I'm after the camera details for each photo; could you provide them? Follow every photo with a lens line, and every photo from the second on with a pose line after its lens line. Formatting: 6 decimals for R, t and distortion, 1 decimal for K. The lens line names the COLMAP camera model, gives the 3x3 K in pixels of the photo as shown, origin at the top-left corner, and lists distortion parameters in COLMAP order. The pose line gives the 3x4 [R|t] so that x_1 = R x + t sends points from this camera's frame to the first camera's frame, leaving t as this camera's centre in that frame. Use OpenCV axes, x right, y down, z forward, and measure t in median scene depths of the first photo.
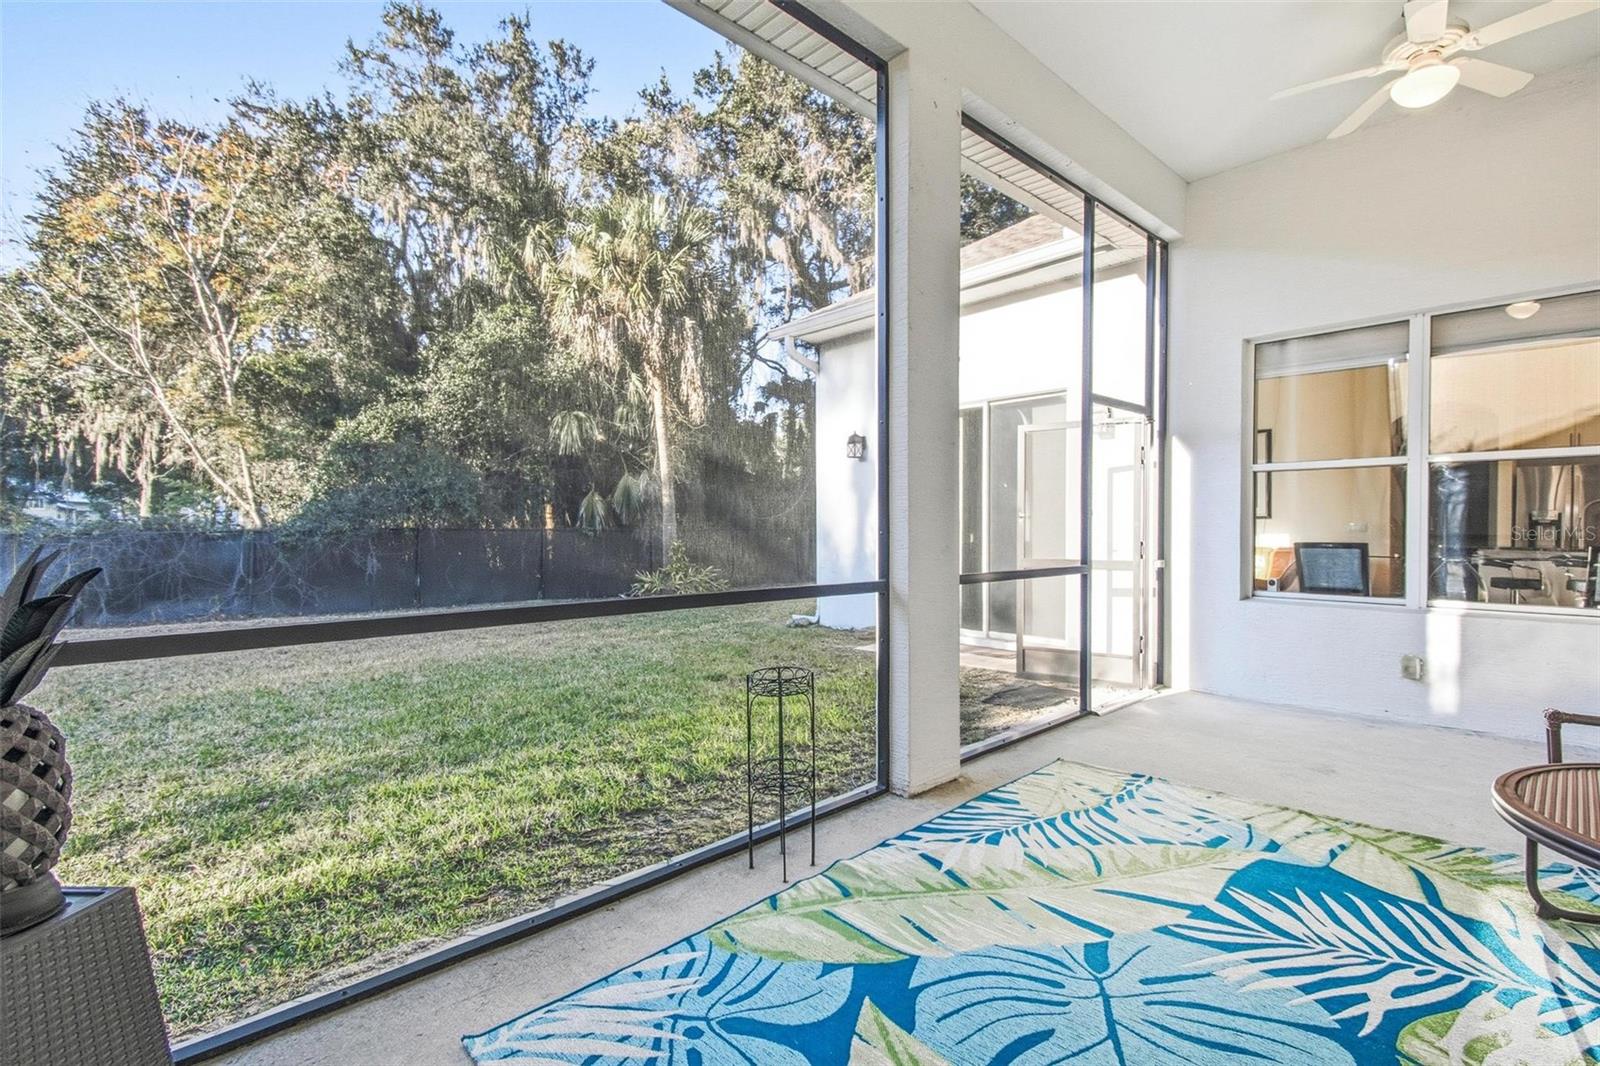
lens RADIAL K [[738.5, 0, 800.0], [0, 738.5, 533.0], [0, 0, 1]] dist [0.030319, -0.021152]
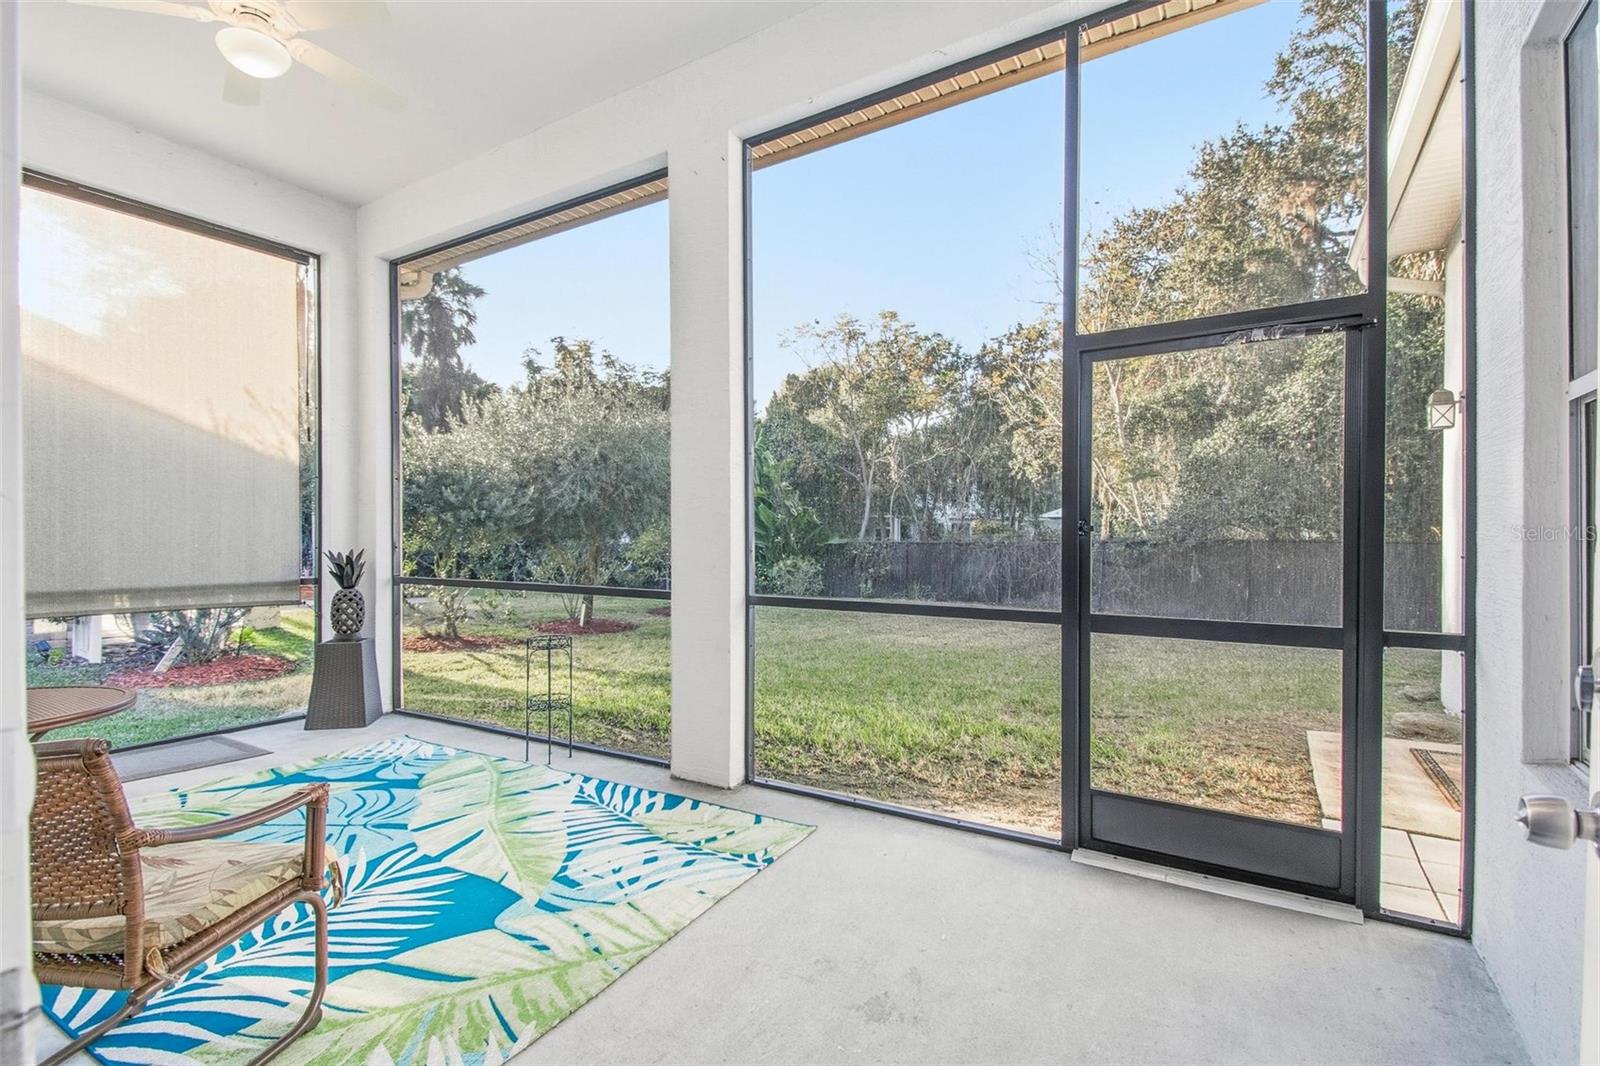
lens RADIAL K [[730.2, 0, 800.0], [0, 730.2, 533.0], [0, 0, 1]] dist [0.011593, -0.000544]
pose [[0.271911, -0.001973, -0.962320, 1.702058], [-0.010240, 0.999935, -0.004944, -0.031920], [0.962268, 0.011199, 0.271874, 1.134483]]
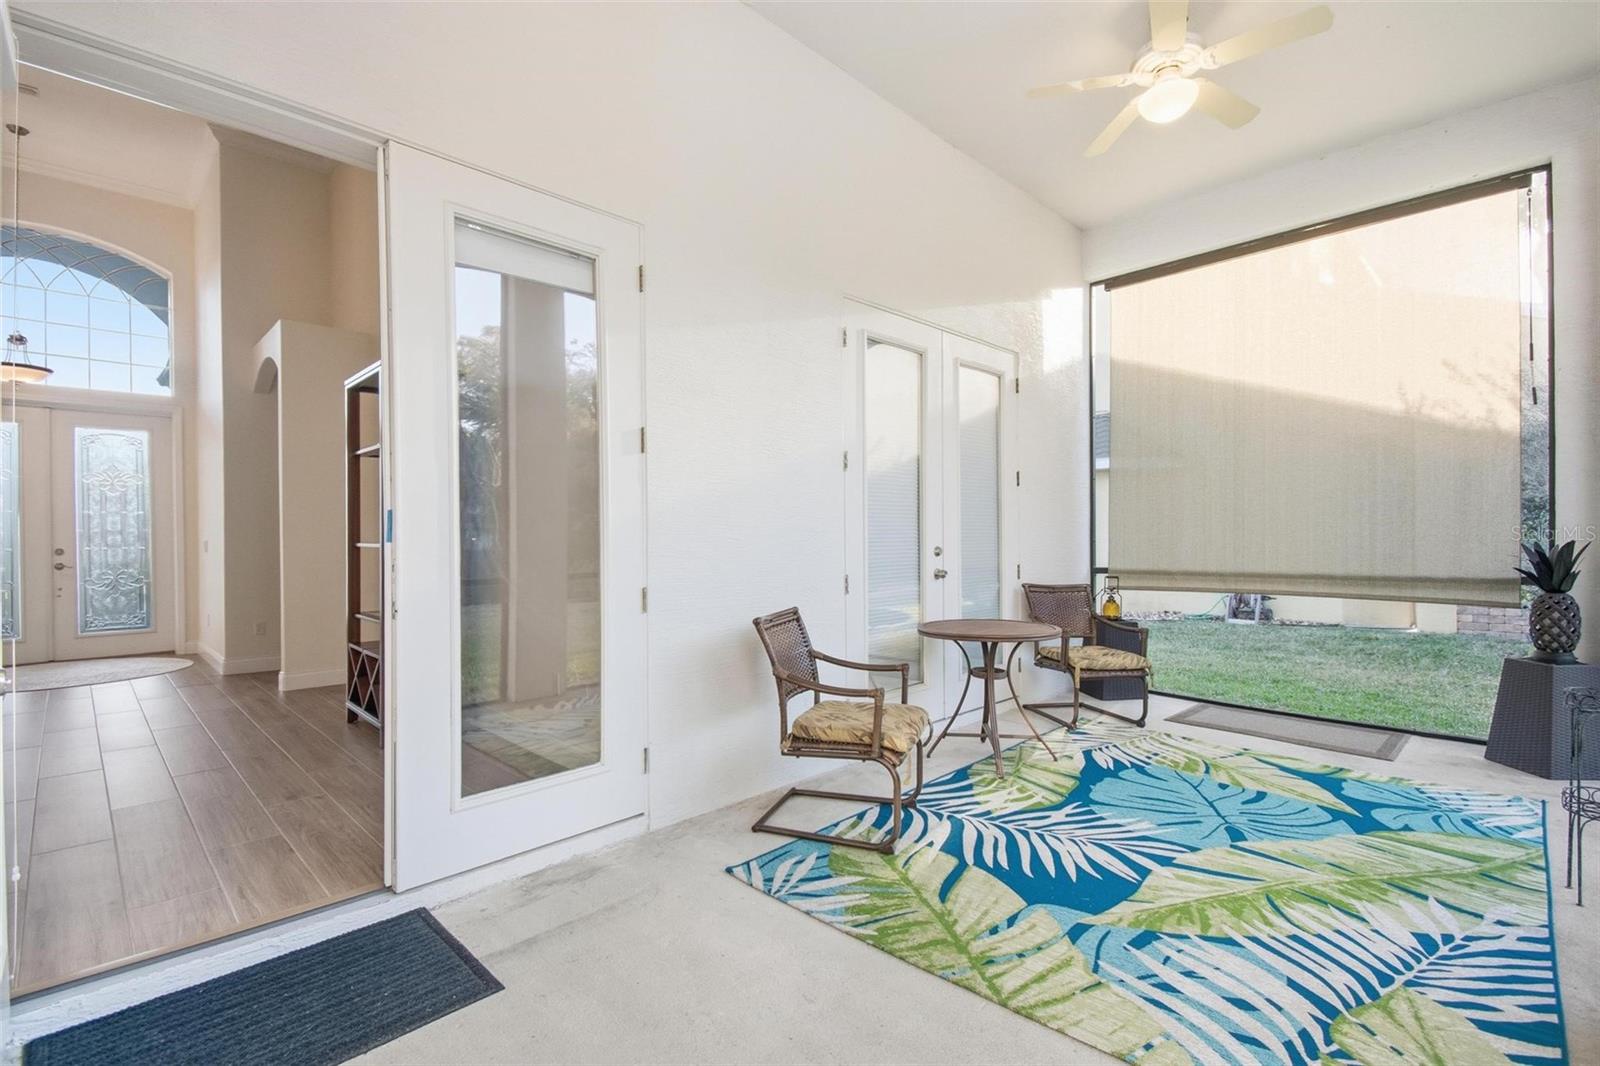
lens RADIAL K [[738.5, 0, 800.0], [0, 738.5, 533.0], [0, 0, 1]] dist [0.030319, -0.021152]
pose [[-0.999209, 0.010761, -0.038278, 1.044335], [0.010588, 0.999933, 0.004707, -0.022079], [0.038326, 0.004298, -0.999256, 1.951721]]
